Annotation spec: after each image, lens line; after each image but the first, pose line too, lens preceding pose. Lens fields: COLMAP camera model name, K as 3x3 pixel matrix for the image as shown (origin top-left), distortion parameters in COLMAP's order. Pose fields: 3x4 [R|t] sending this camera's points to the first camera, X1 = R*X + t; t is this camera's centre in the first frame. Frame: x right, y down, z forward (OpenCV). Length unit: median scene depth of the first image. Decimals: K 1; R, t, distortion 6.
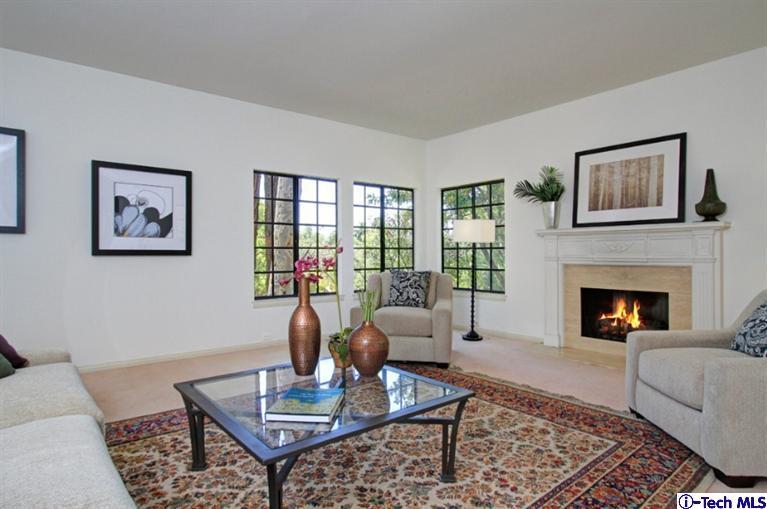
lens RADIAL K [[426.9, 0, 383.5], [0, 426.9, 254.5], [0, 0, 1]] dist [-0.024020, 0.000244]
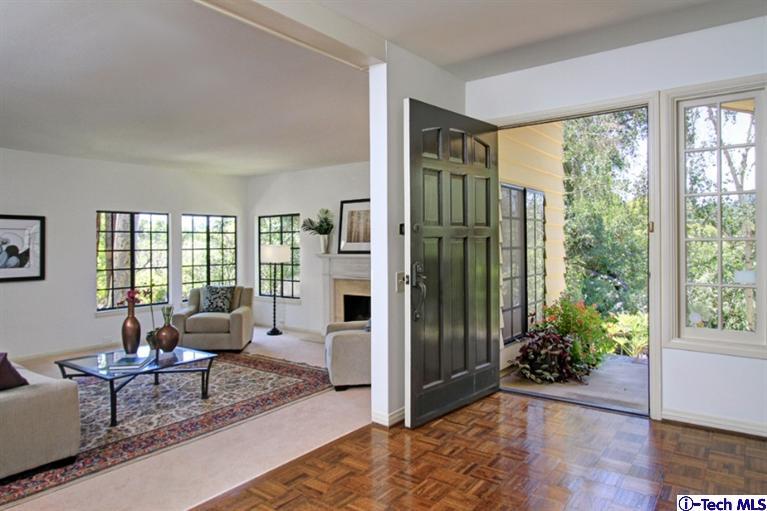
lens RADIAL K [[509.9, 0, 380.5], [0, 509.9, 236.2], [0, 0, 1]] dist [-0.002241, -0.000665]
pose [[0.973742, -0.004513, 0.227608, 0.196836], [0.006961, 0.999926, -0.009955, -0.106884], [-0.227546, 0.011277, 0.973702, -0.753502]]
